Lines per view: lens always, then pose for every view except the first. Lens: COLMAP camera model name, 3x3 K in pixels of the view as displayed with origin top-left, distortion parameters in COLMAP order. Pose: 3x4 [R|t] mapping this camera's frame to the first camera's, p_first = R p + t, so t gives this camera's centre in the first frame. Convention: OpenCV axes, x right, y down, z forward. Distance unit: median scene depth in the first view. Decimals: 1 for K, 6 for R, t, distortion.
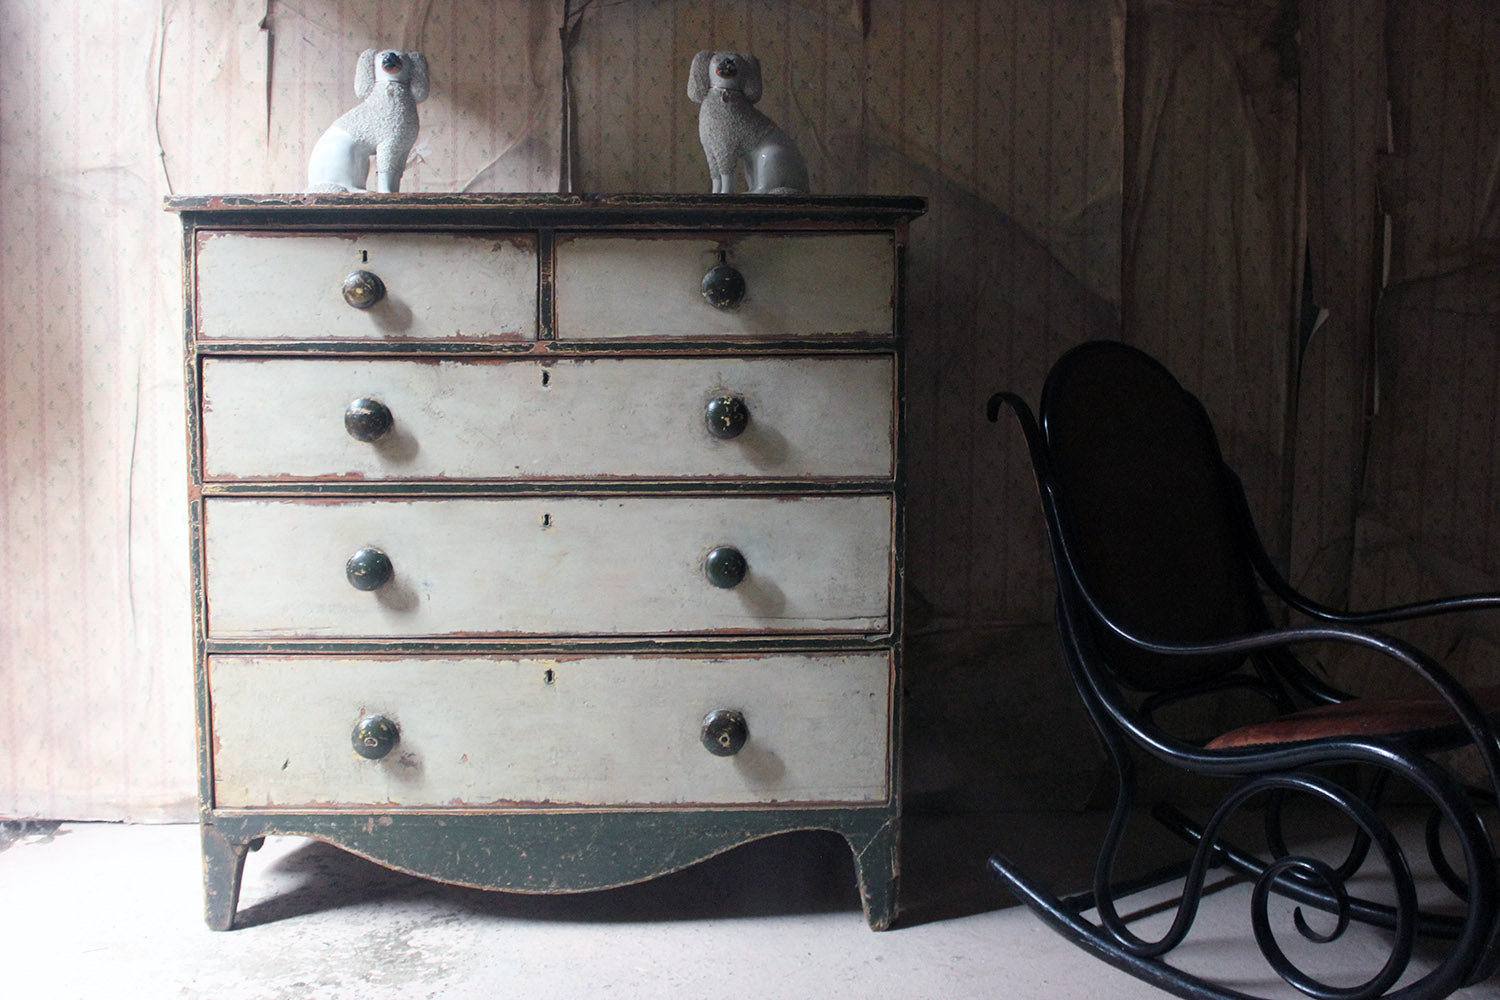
lens RADIAL K [[1563.5, 0, 690.5], [0, 1563.5, 501.9], [0, 0, 1]] dist [-0.149306, 0.261196]
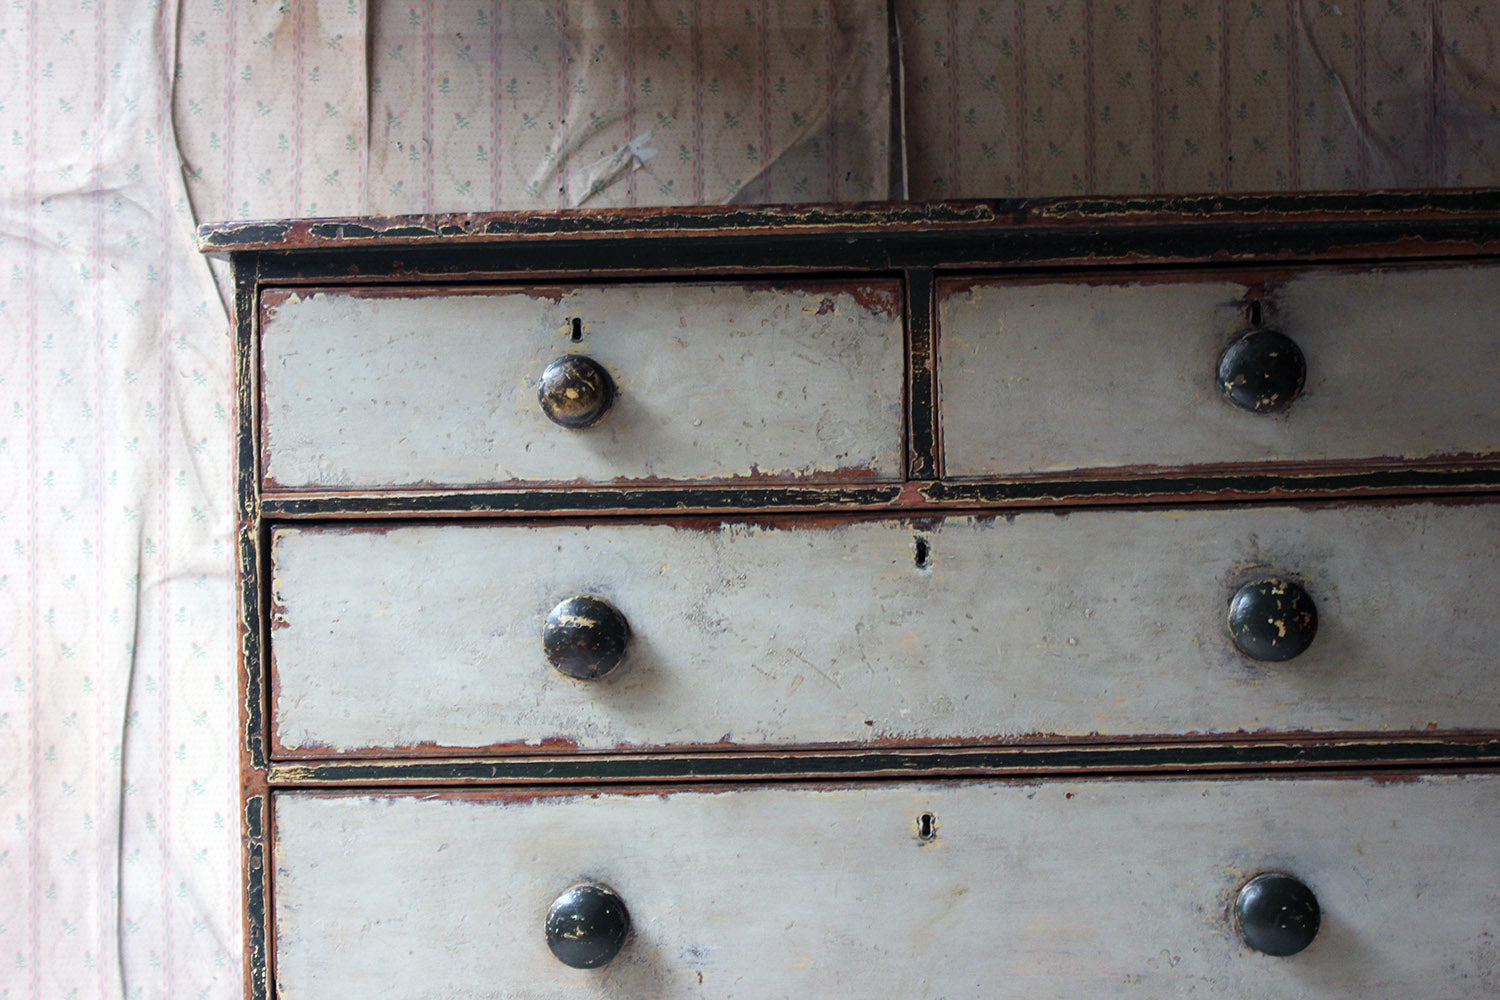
lens RADIAL K [[2378.5, 0, 748.8], [0, 2378.5, 493.4], [0, 0, 1]] dist [-0.032286, 0.179244]
pose [[0.996832, -0.022950, -0.076149, -0.087893], [0.015153, 0.994727, -0.101435, -0.018453], [0.078076, 0.099960, 0.991923, 0.196838]]
